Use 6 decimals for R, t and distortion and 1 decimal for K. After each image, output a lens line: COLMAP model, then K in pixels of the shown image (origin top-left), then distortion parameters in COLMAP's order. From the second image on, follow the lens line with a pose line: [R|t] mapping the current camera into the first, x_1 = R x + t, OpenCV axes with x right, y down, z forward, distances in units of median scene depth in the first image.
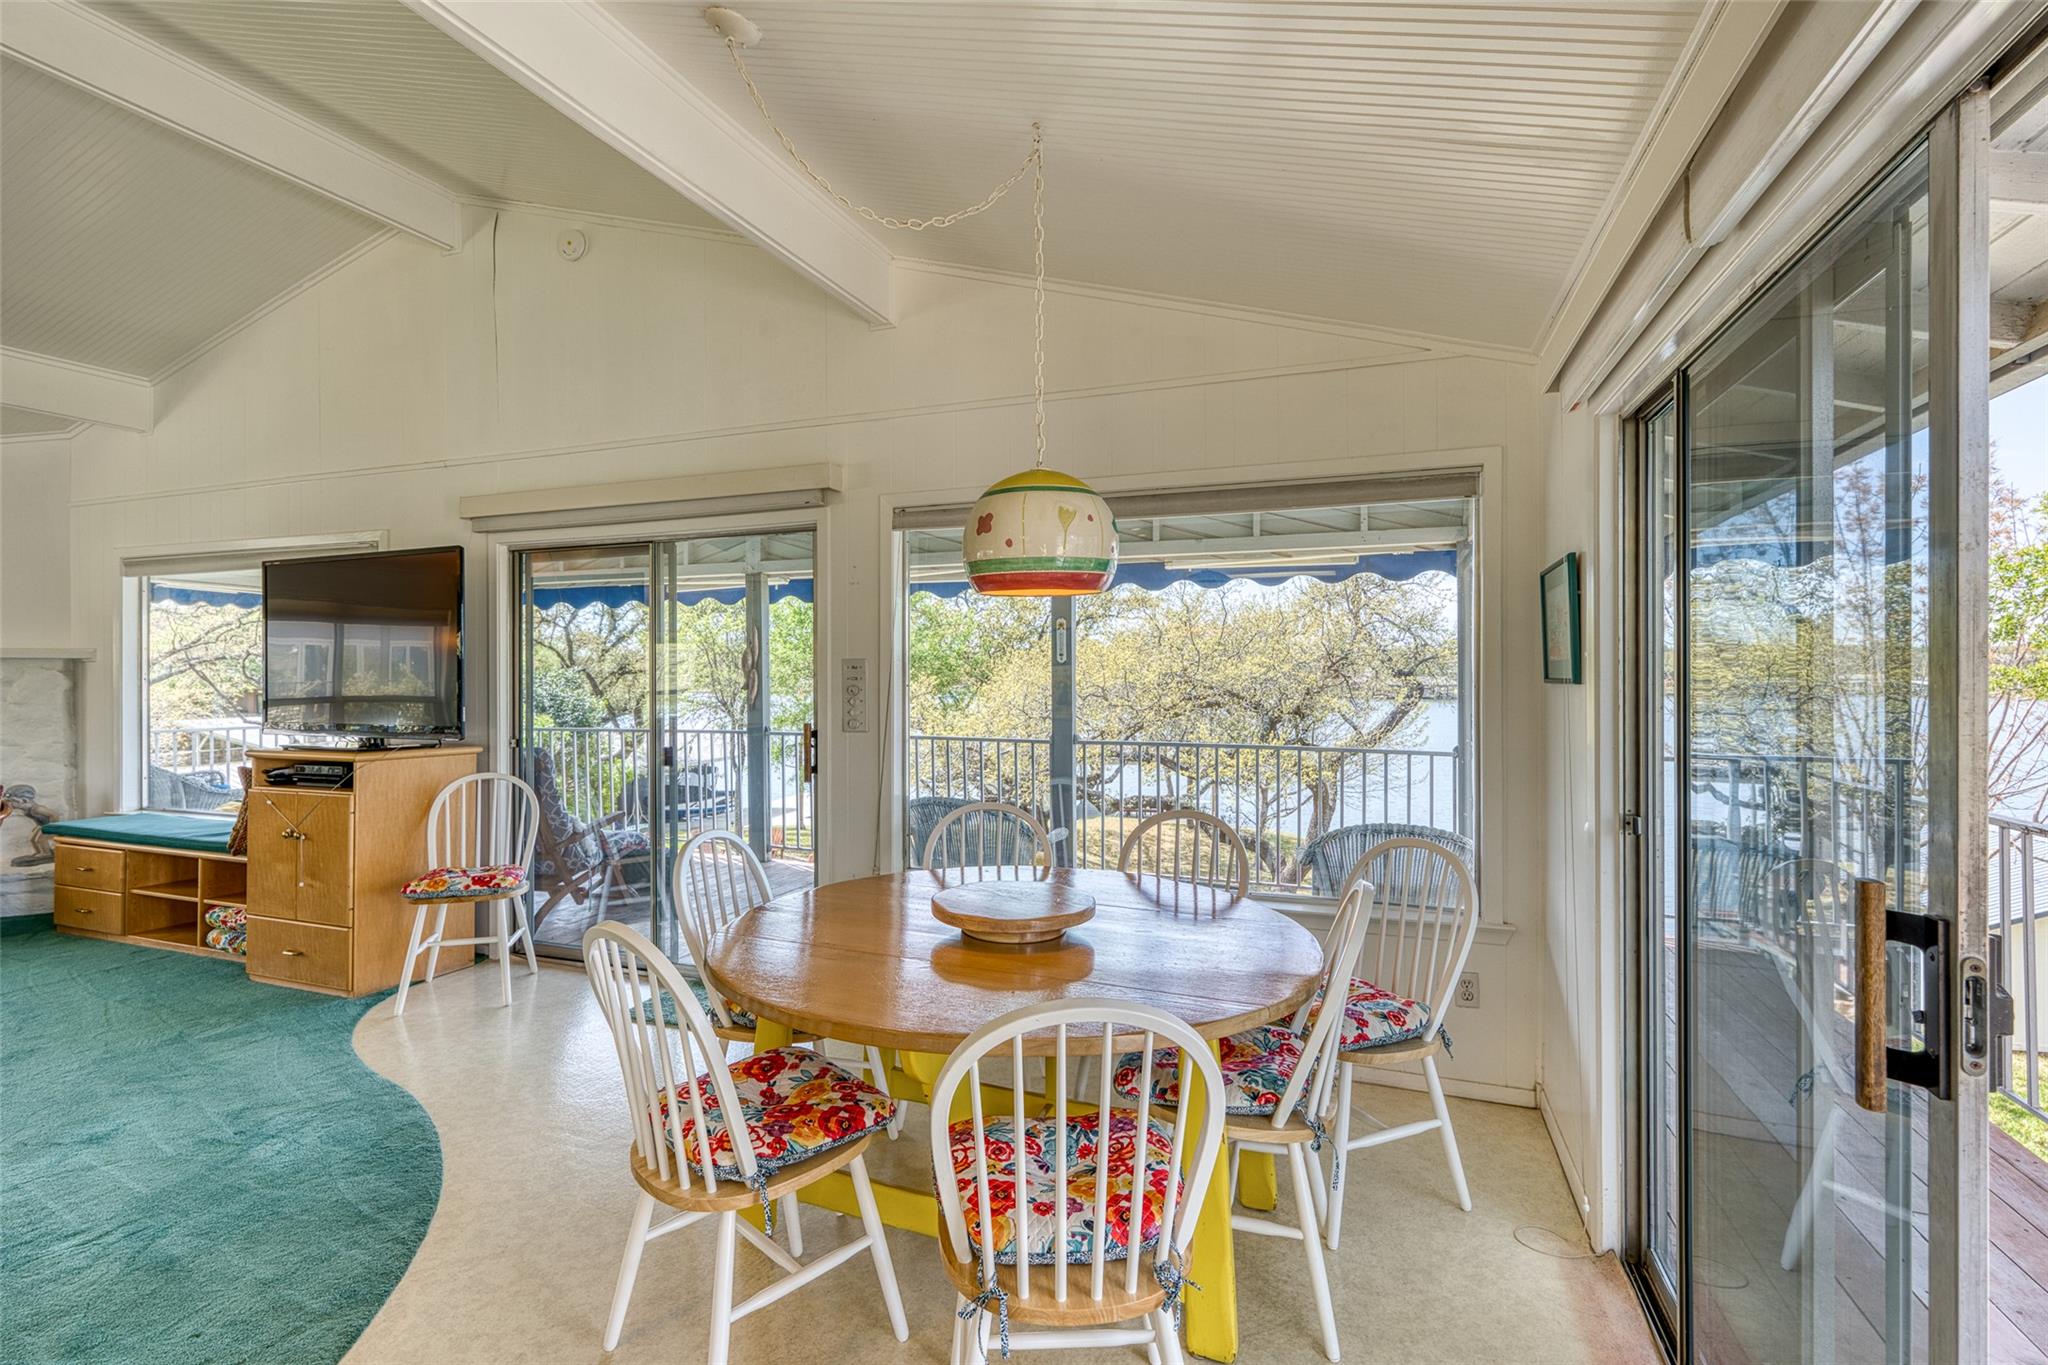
lens RADIAL K [[950.4, 0, 1020.5], [0, 950.4, 676.8], [0, 0, 1]] dist [0.003746, 0.000149]
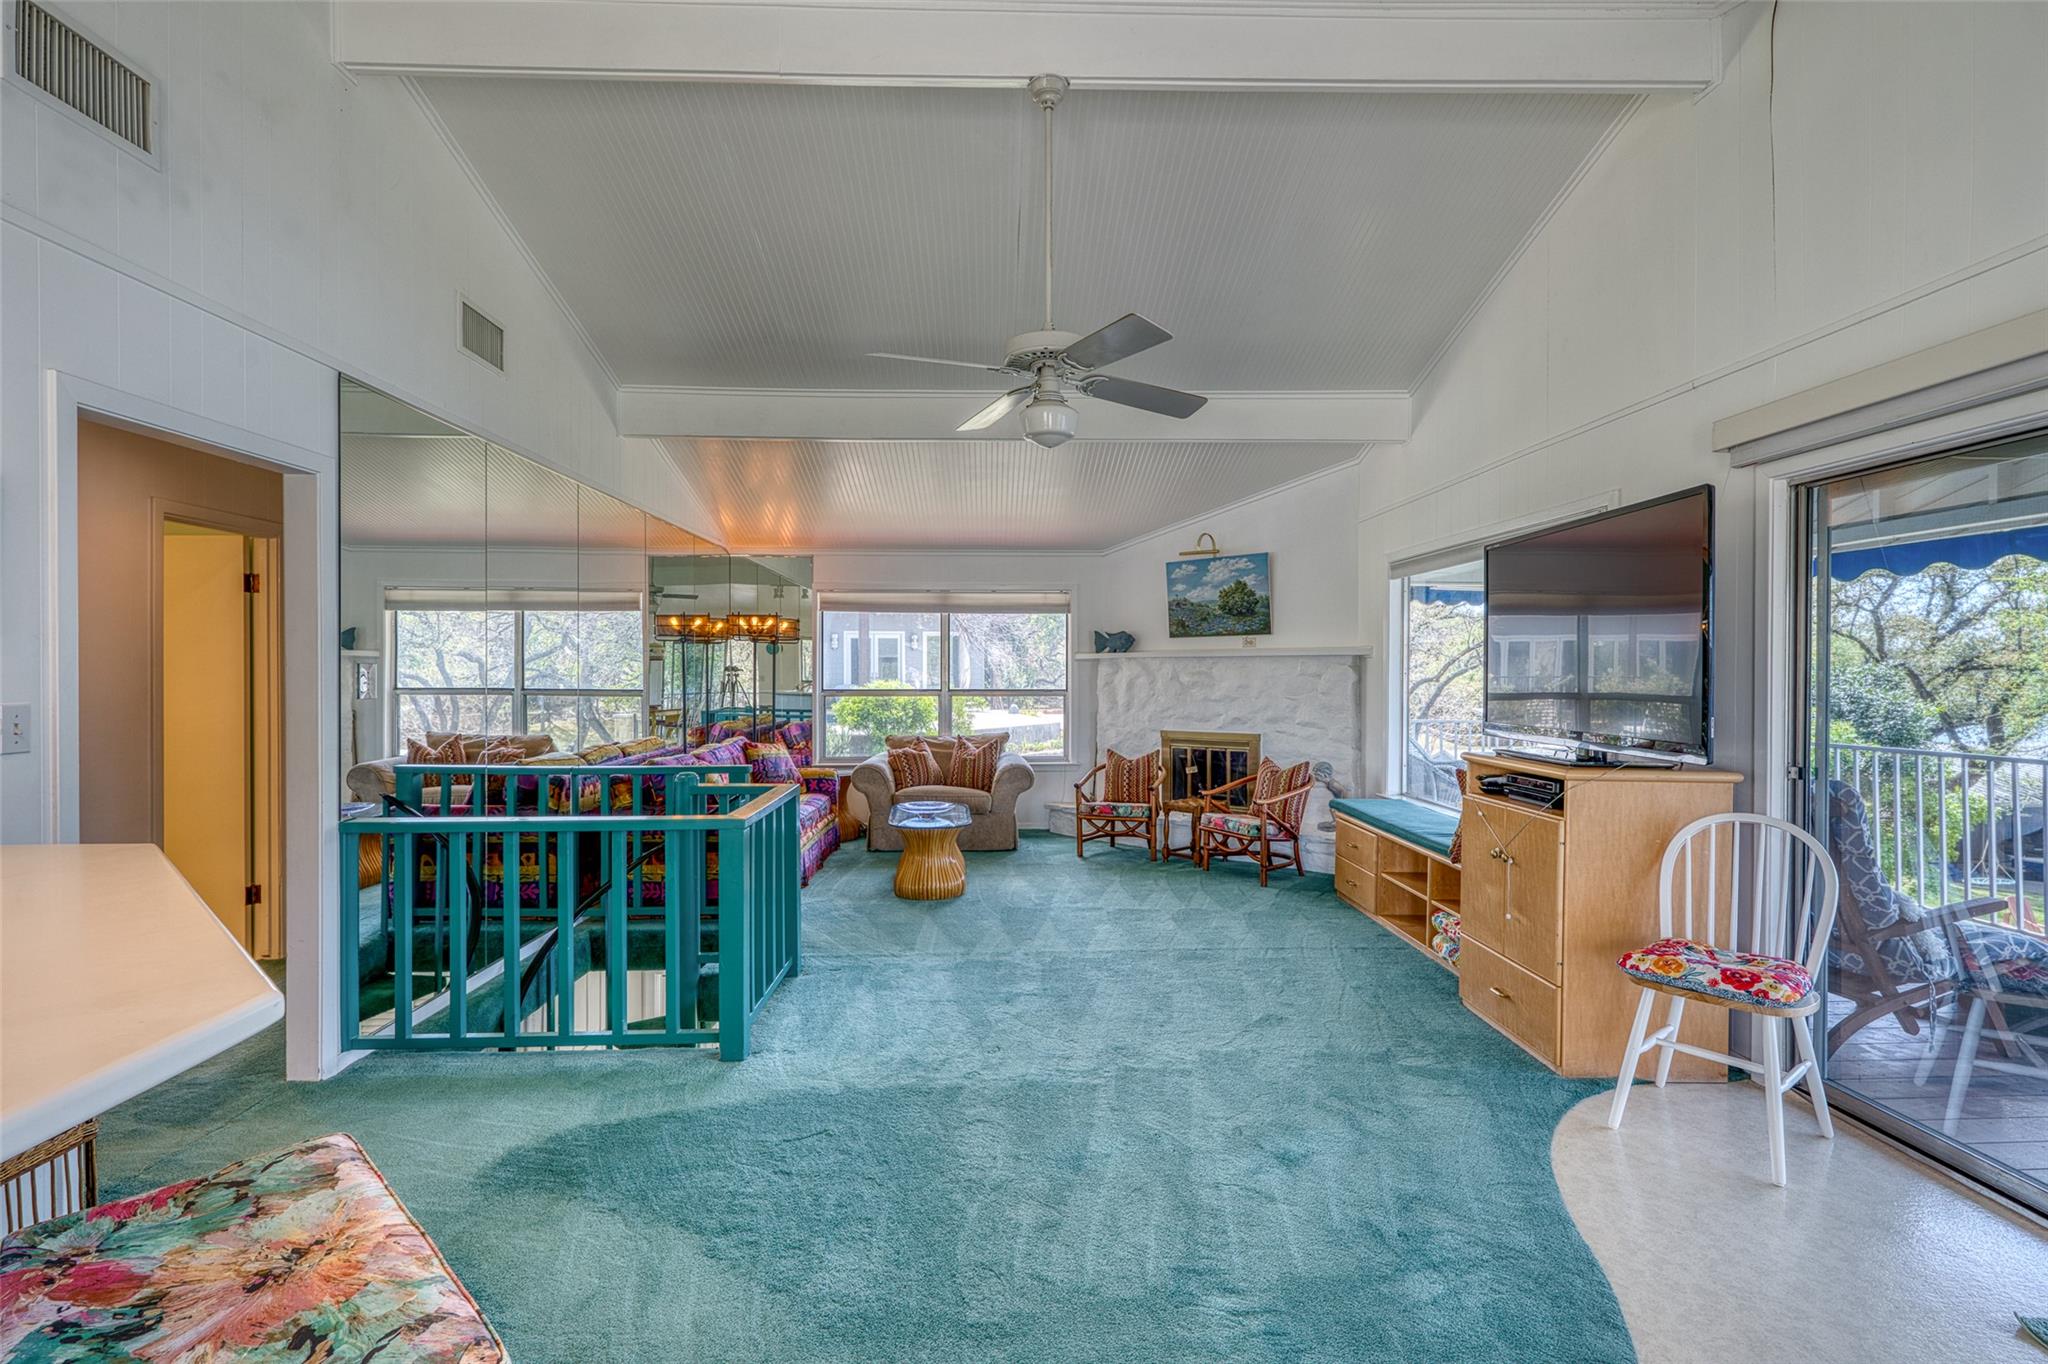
lens RADIAL K [[950.4, 0, 1020.5], [0, 950.4, 676.3], [0, 0, 1]] dist [0.003746, 0.000149]
pose [[0.386296, 0.009487, -0.922326, -0.128366], [-0.005399, 0.999953, 0.008024, -0.000693], [0.922359, 0.001880, 0.386329, 0.244479]]
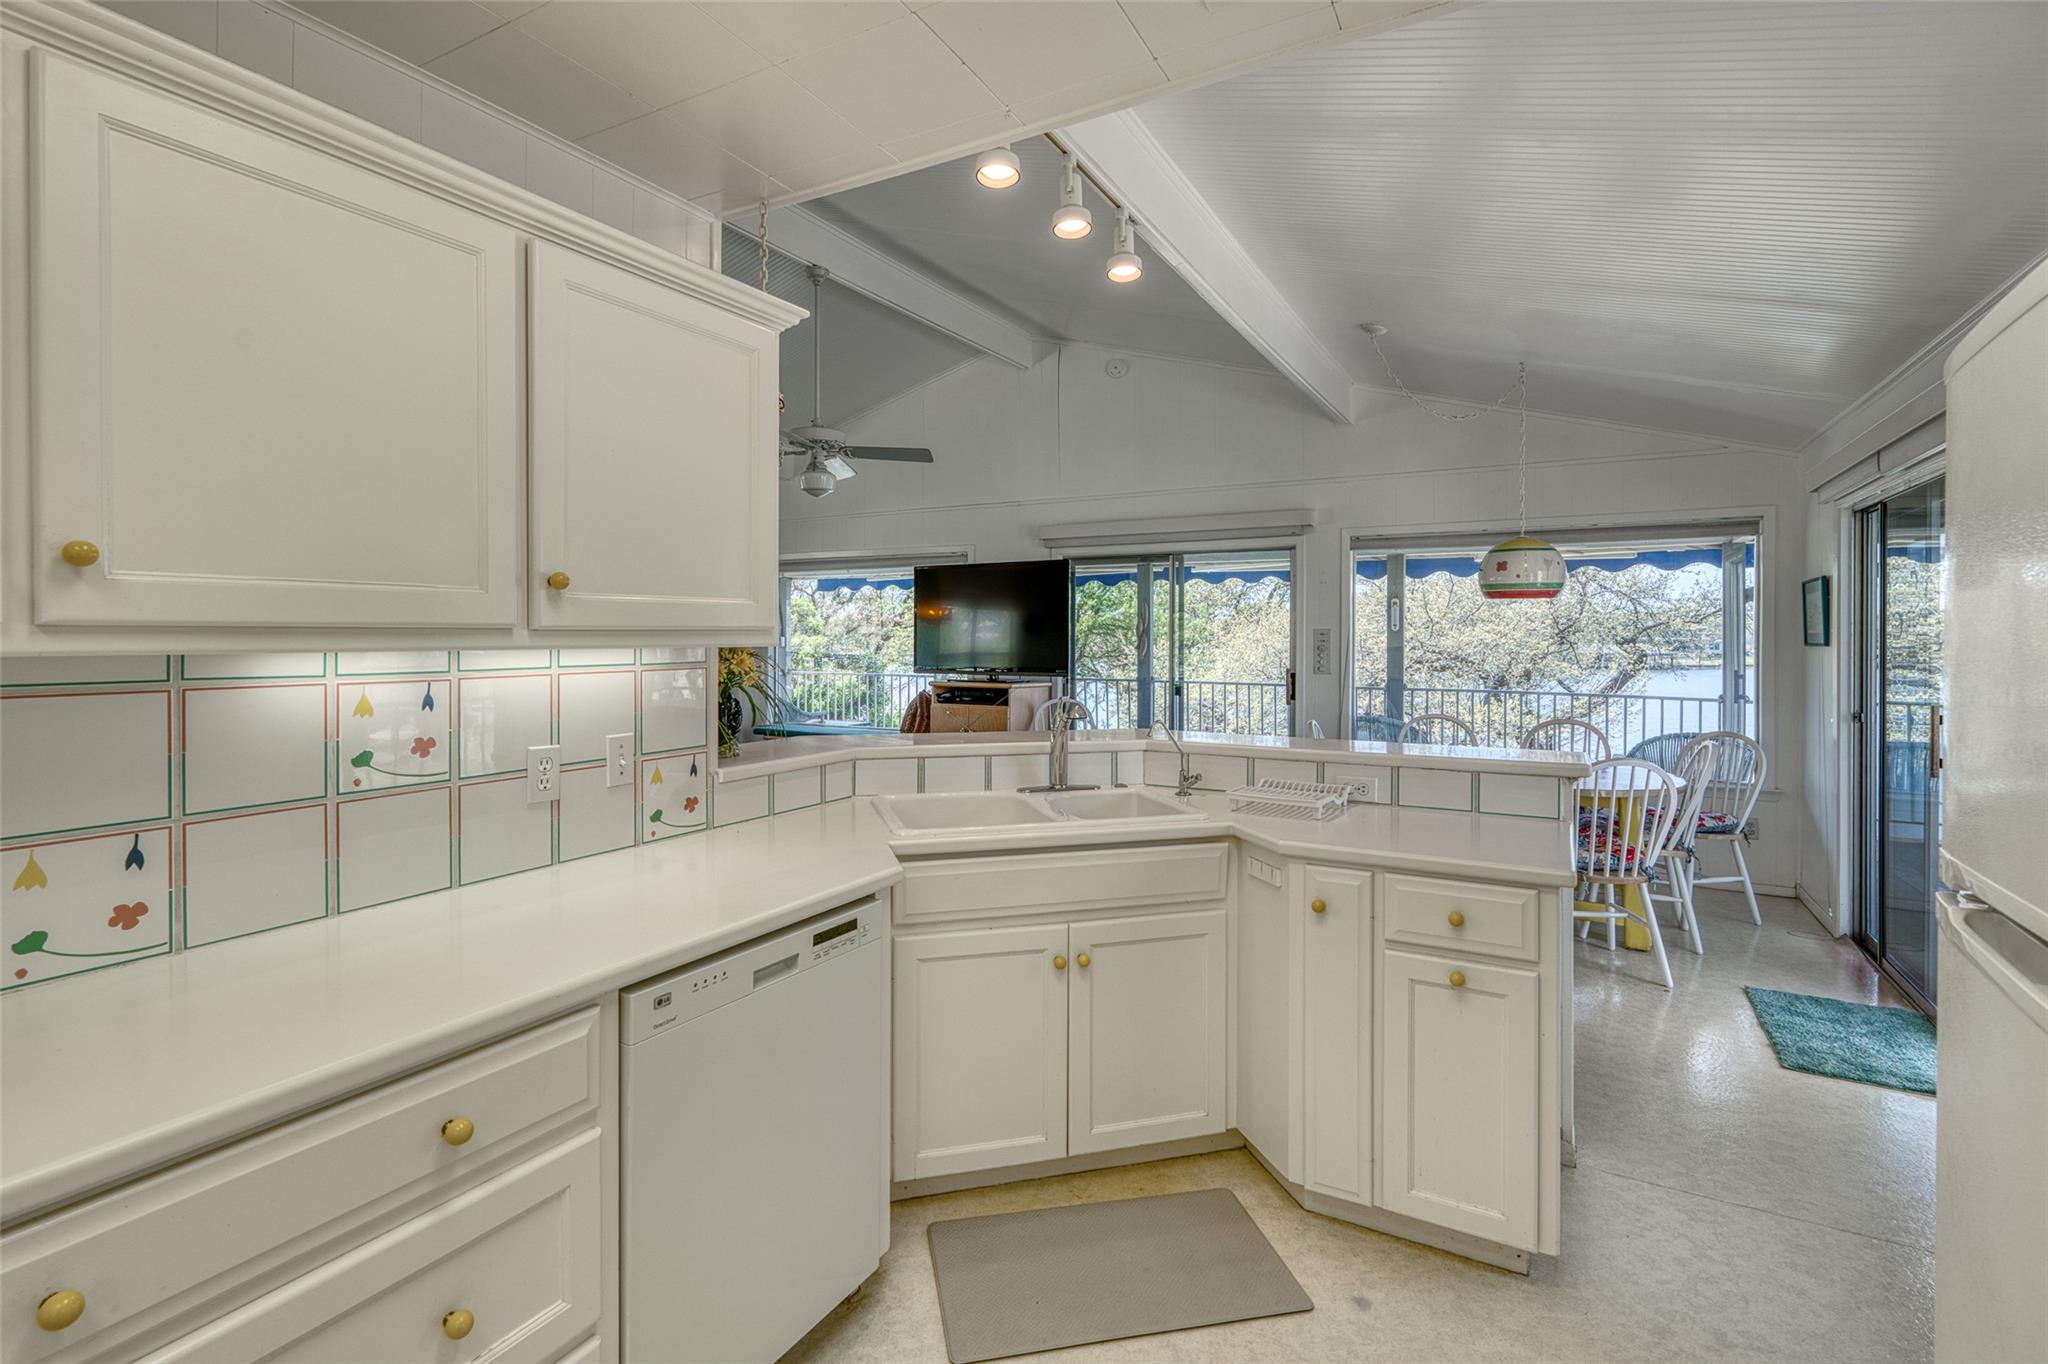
lens RADIAL K [[962.2, 0, 1029.1], [0, 962.2, 641.9], [0, 0, 1]] dist [0.030406, -0.011421]
pose [[0.988659, 0.006516, -0.150036, -0.366894], [-0.006434, 0.999979, 0.001031, 0.004024], [0.150040, -0.000054, 0.988680, -0.614078]]
